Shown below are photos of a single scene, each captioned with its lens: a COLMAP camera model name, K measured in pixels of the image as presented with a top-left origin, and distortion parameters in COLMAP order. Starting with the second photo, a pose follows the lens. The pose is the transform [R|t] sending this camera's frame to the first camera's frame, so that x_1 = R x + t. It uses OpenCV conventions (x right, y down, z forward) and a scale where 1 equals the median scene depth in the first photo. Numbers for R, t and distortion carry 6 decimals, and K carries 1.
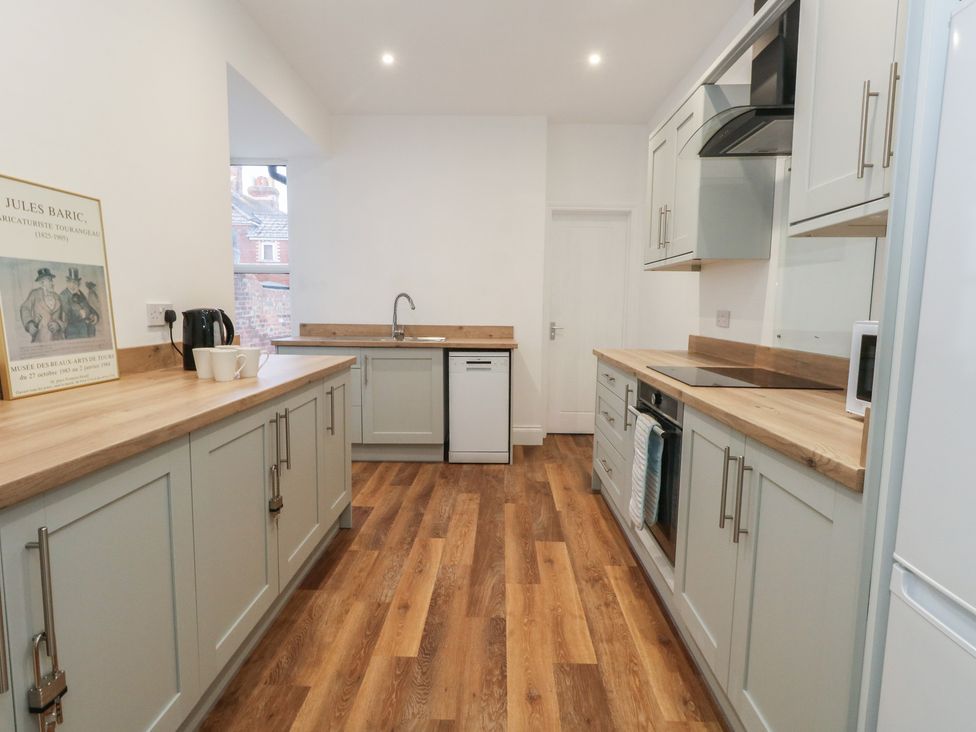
lens RADIAL K [[519.4, 0, 491.0], [0, 519.4, 363.4], [0, 0, 1]] dist [-0.003775, -0.000275]
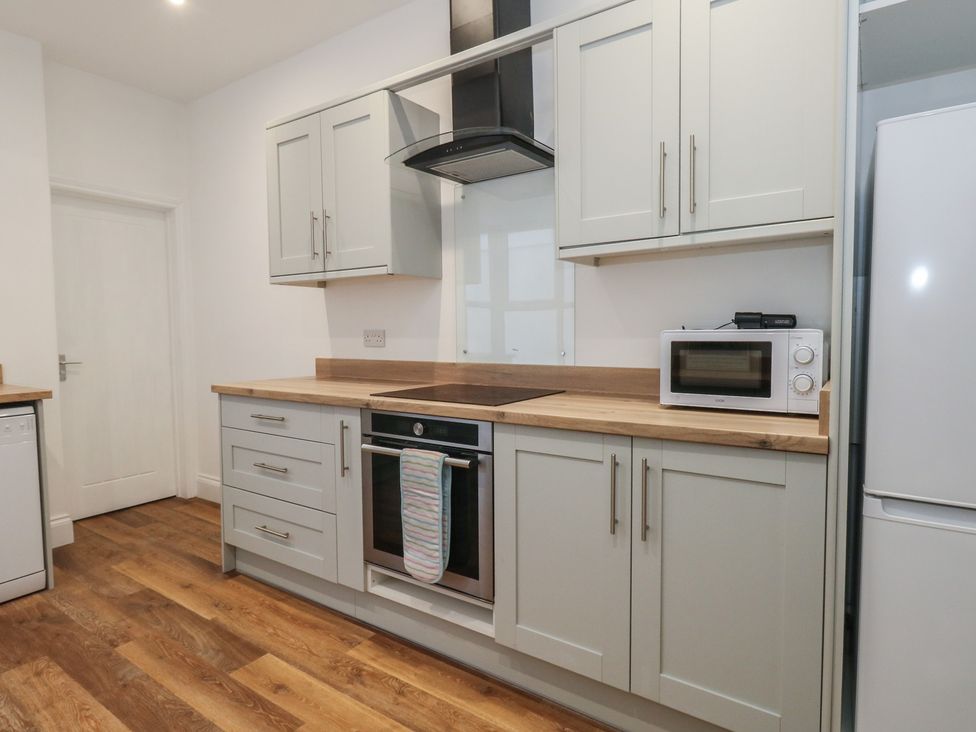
lens RADIAL K [[542.0, 0, 488.5], [0, 542.0, 359.3], [0, 0, 1]] dist [-0.002578, -0.000594]
pose [[0.546988, -0.063409, 0.834735, -0.193458], [0.108714, 0.994064, 0.004273, -0.020384], [-0.830051, 0.088409, 0.550635, 0.197732]]
